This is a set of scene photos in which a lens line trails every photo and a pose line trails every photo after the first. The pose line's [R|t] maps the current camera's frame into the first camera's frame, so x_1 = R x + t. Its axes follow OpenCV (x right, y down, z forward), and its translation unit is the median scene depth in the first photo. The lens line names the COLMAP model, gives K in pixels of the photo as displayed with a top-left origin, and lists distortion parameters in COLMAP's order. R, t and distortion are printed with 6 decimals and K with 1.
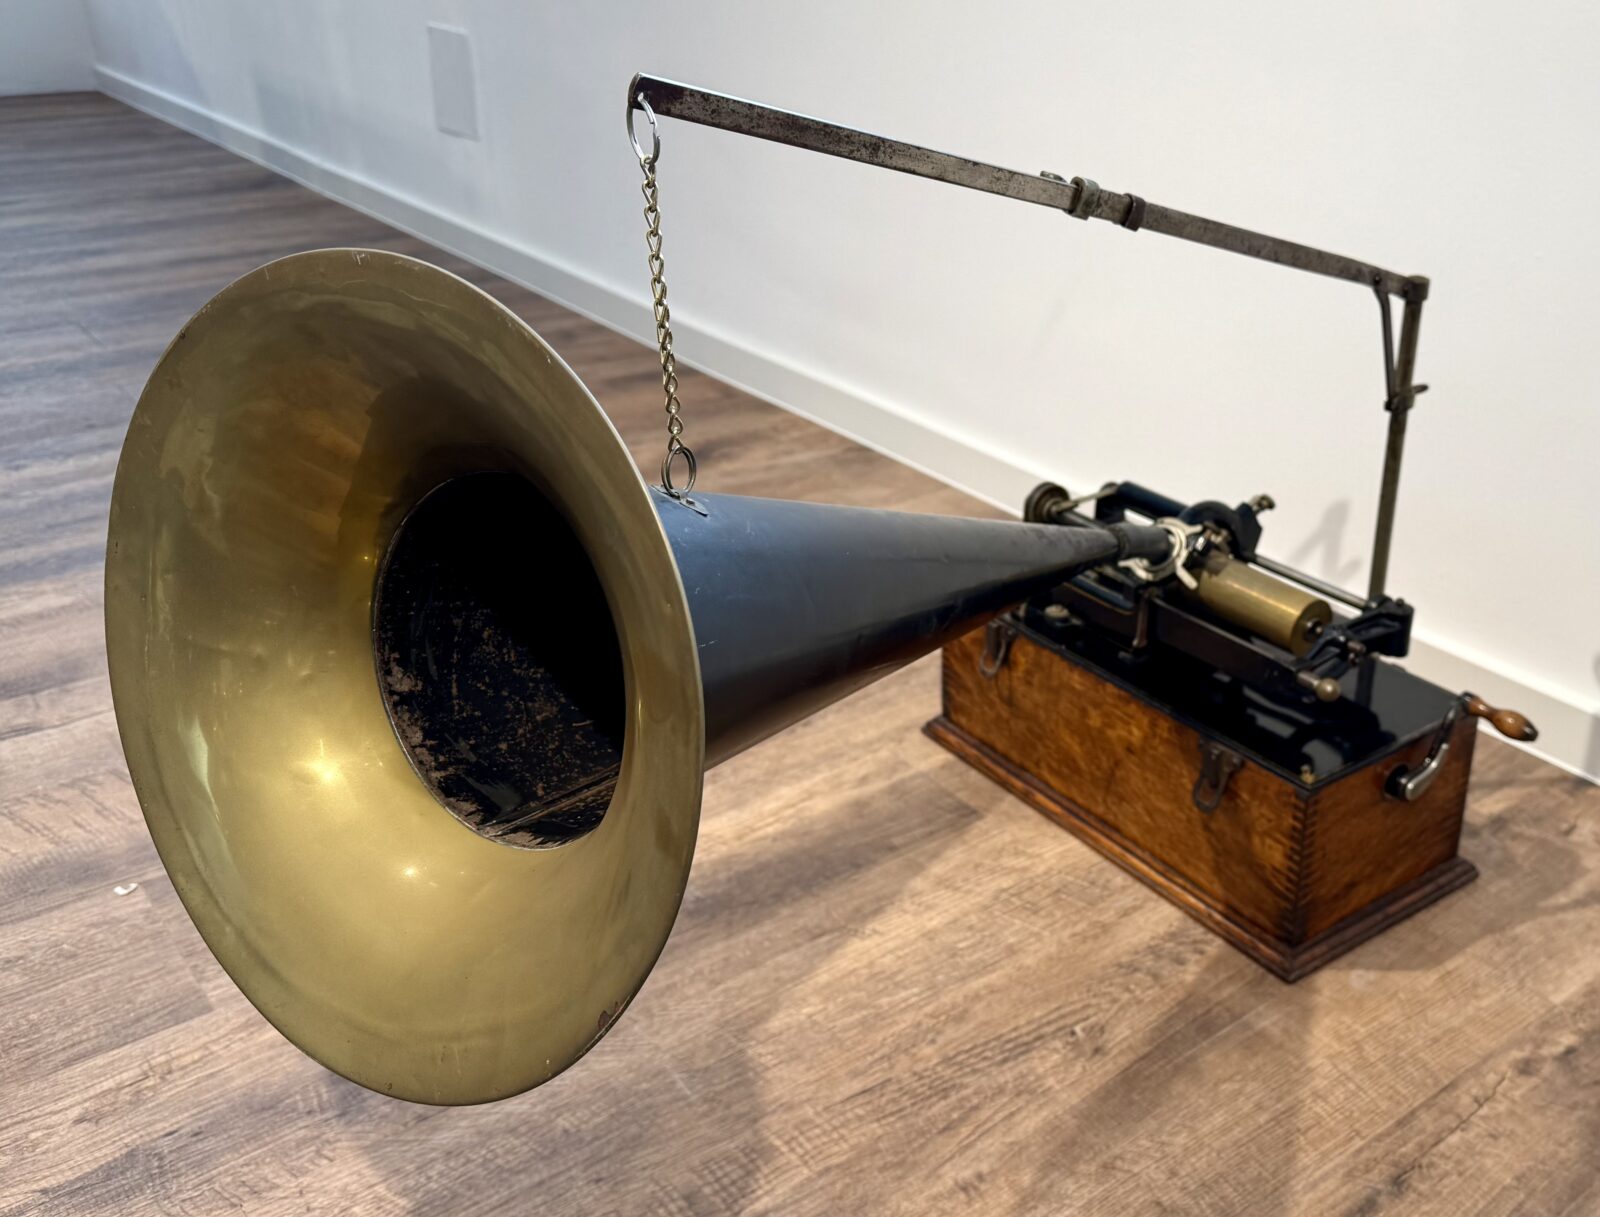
lens RADIAL K [[1659.1, 0, 800.0], [0, 1659.1, 608.5], [0, 0, 1]] dist [-0.003953, 0.005971]
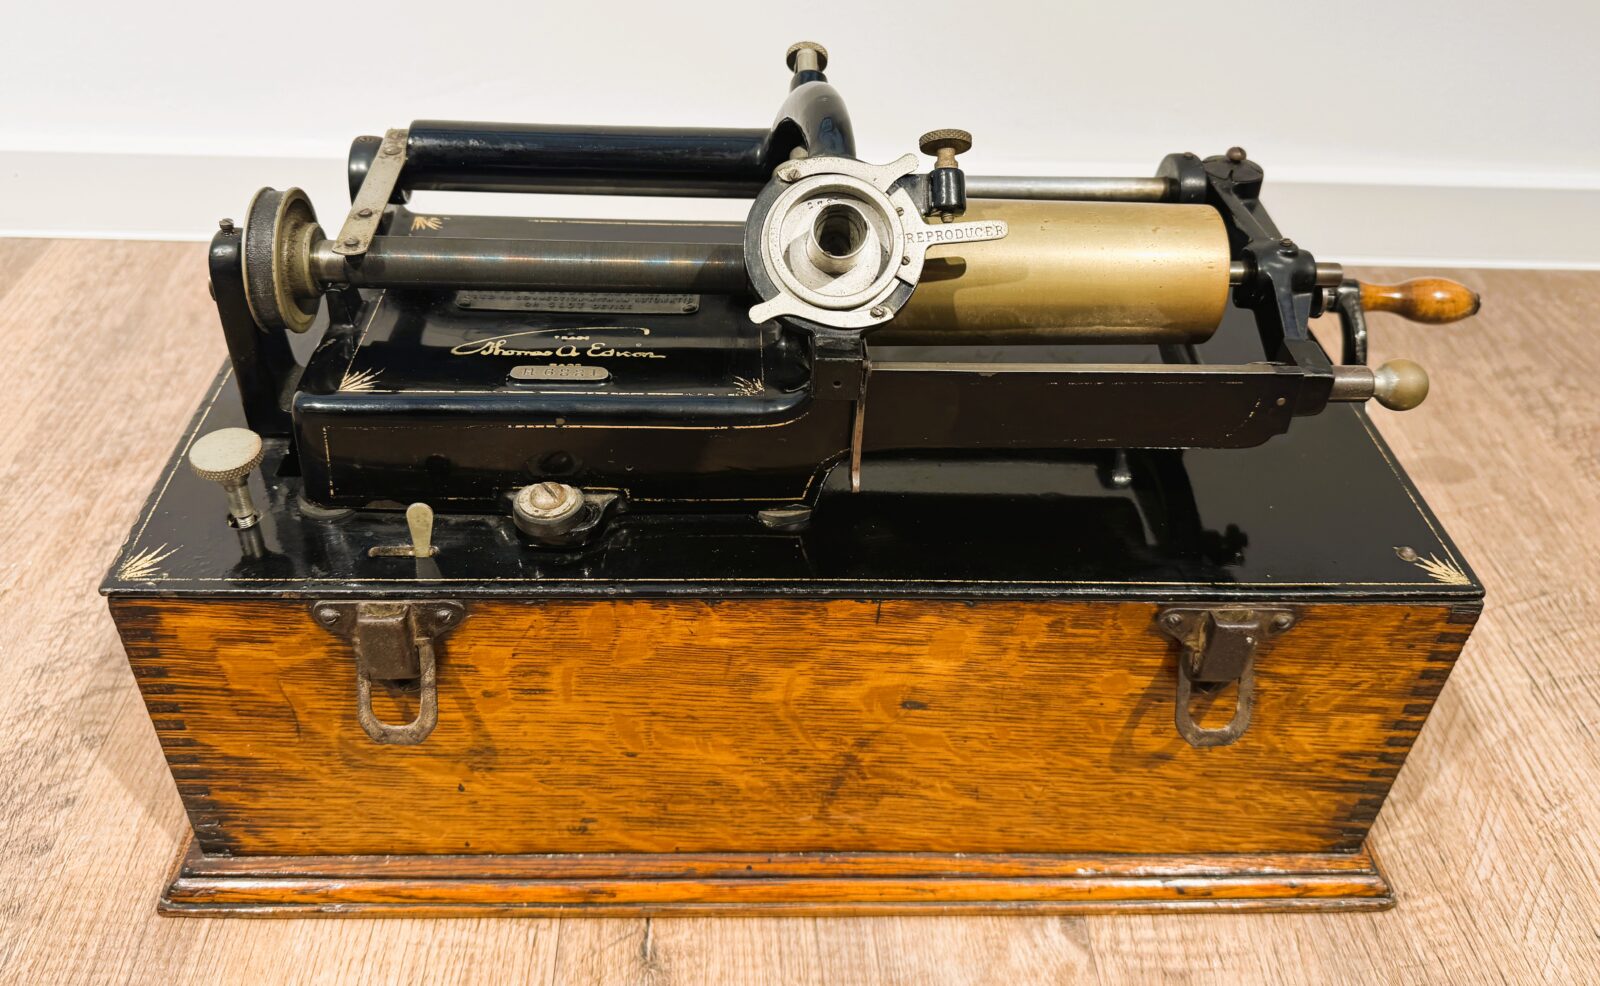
lens RADIAL K [[1279.2, 0, 803.6], [0, 1279.2, 361.0], [0, 0, 1]] dist [0.164077, -0.394284]
pose [[0.505622, -0.448867, 0.736793, -0.018110], [0.320039, 0.890653, 0.322975, -0.106835], [-0.801200, 0.072499, 0.593989, 0.816239]]
